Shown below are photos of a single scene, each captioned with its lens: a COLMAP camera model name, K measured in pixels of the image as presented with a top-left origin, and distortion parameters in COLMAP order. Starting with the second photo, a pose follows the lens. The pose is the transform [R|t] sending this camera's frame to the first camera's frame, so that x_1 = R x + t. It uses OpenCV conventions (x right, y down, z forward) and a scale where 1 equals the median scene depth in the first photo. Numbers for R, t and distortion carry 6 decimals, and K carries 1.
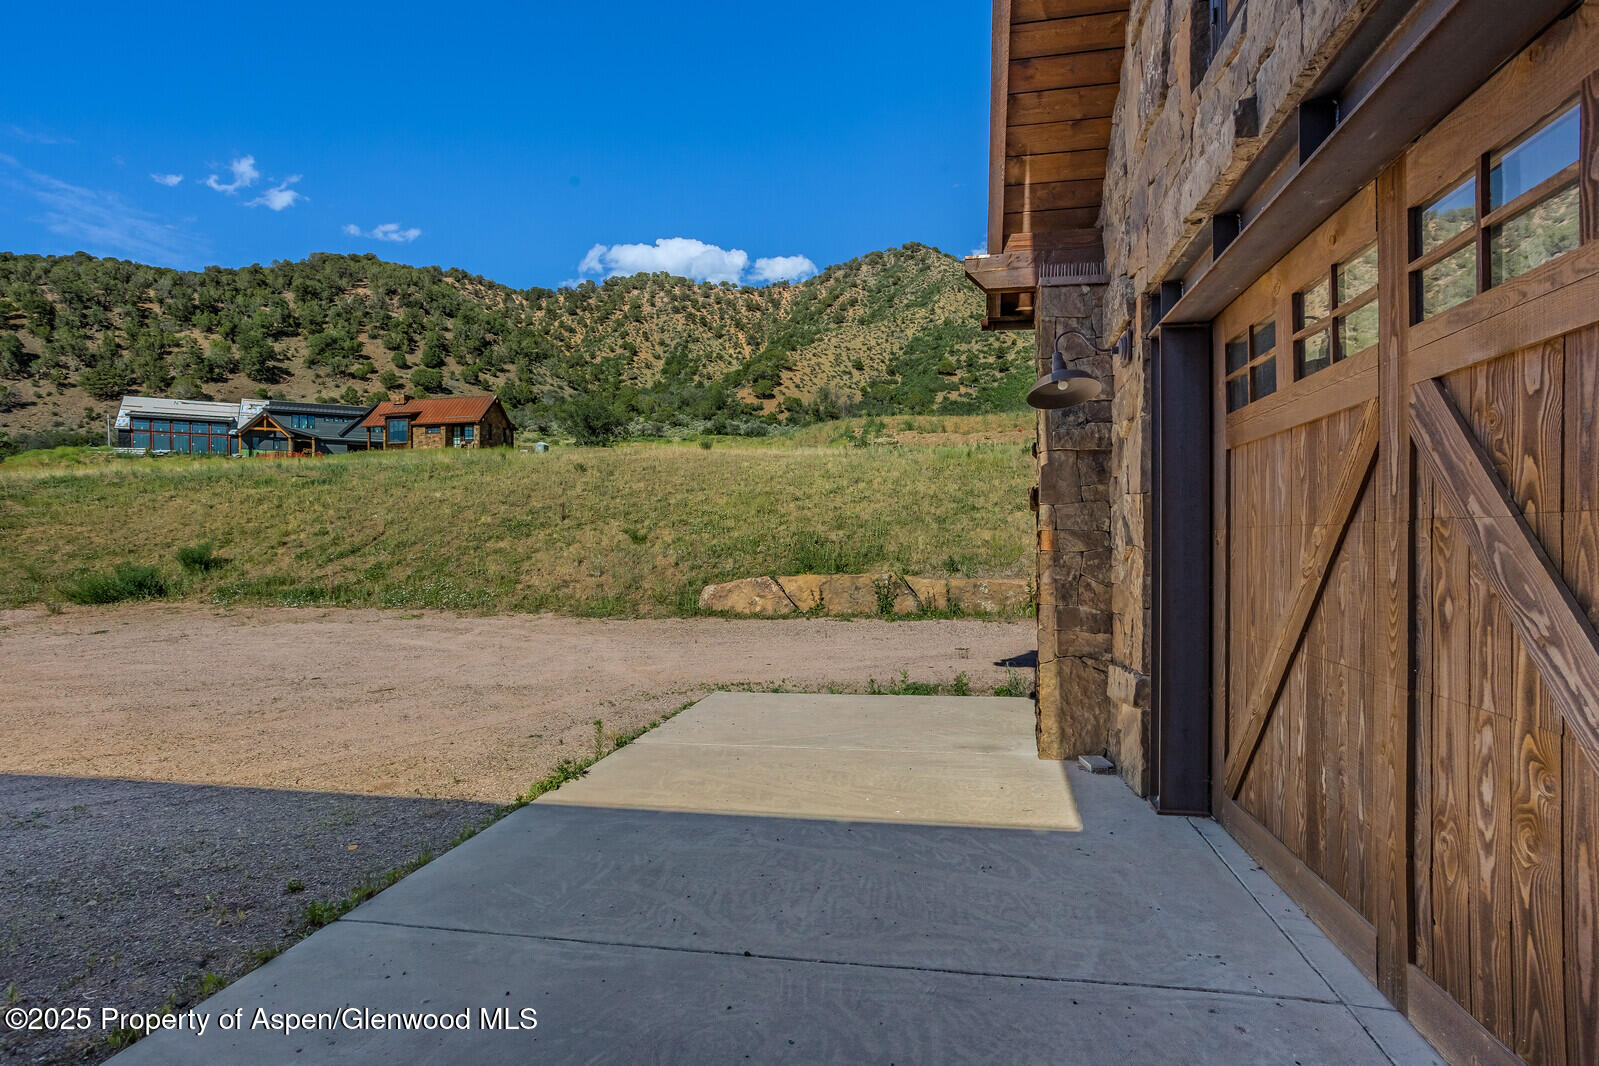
lens RADIAL K [[811.2, 0, 797.3], [0, 811.2, 536.5], [0, 0, 1]] dist [-0.050478, 0.038649]
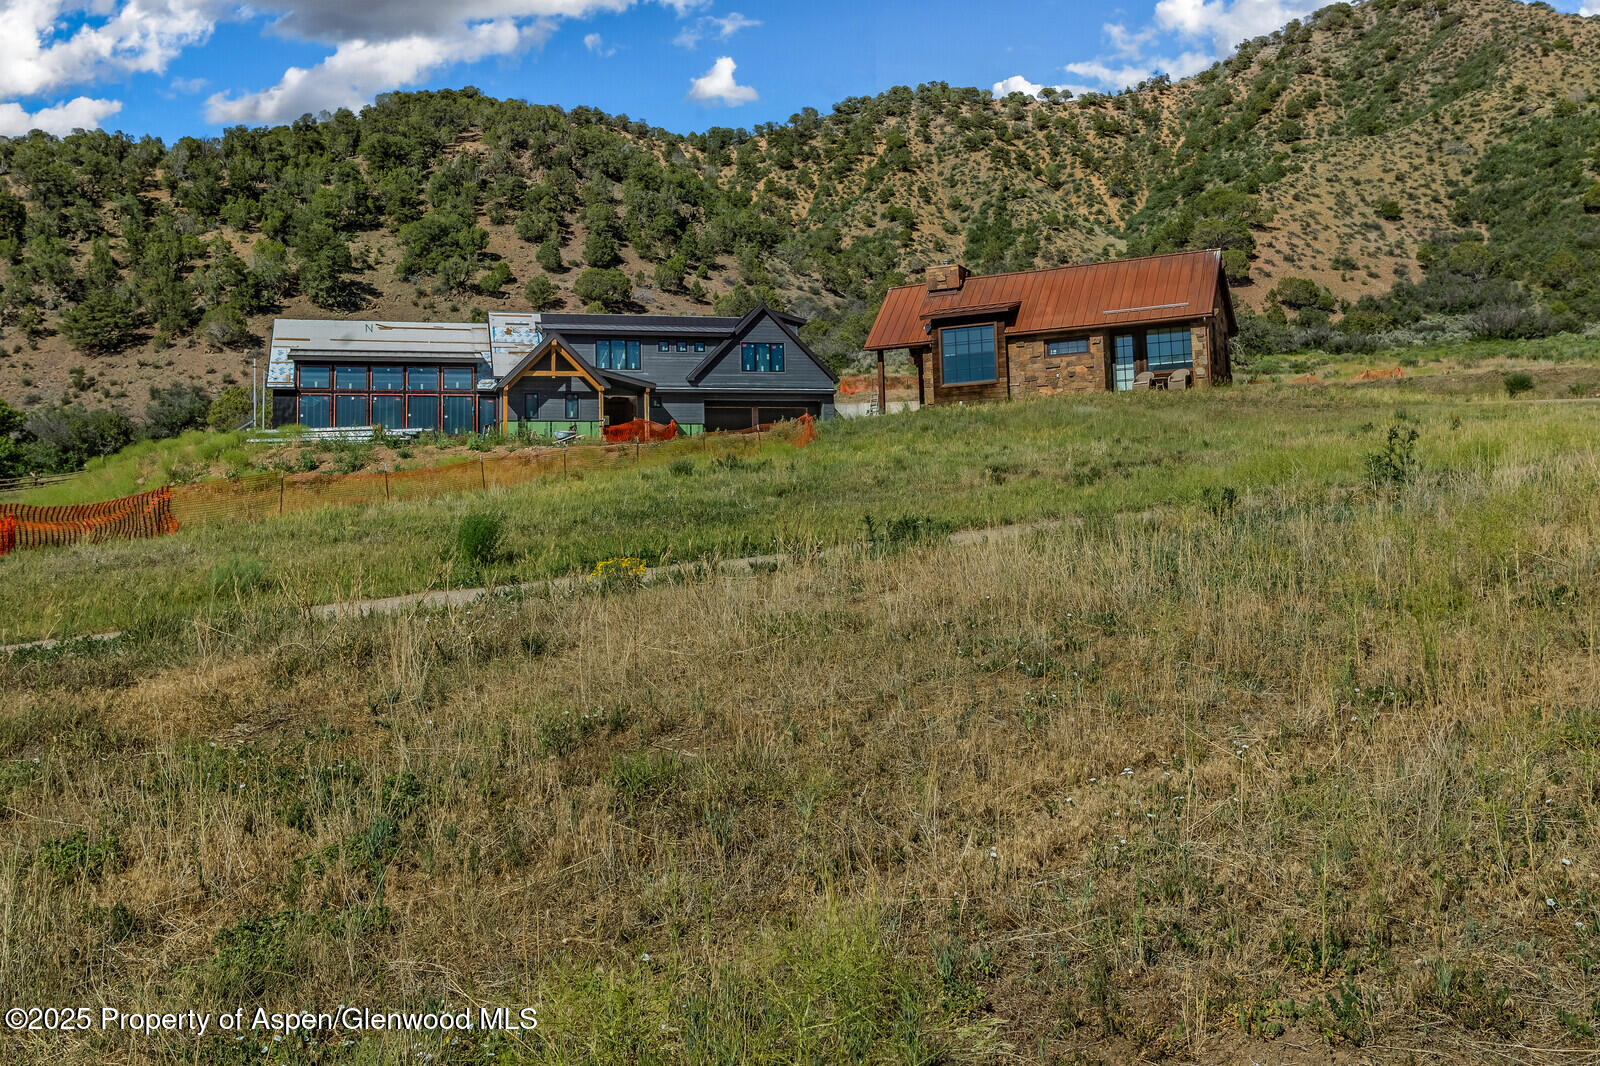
lens RADIAL K [[1447.4, 0, 802.7], [0, 1447.4, 395.9], [0, 0, 1]] dist [-0.004439, 0.090920]
pose [[0.974363, -0.049435, -0.219485, -0.084379], [0.025300, 0.993449, -0.111441, -0.006822], [0.223557, 0.103030, 0.969230, 0.059063]]
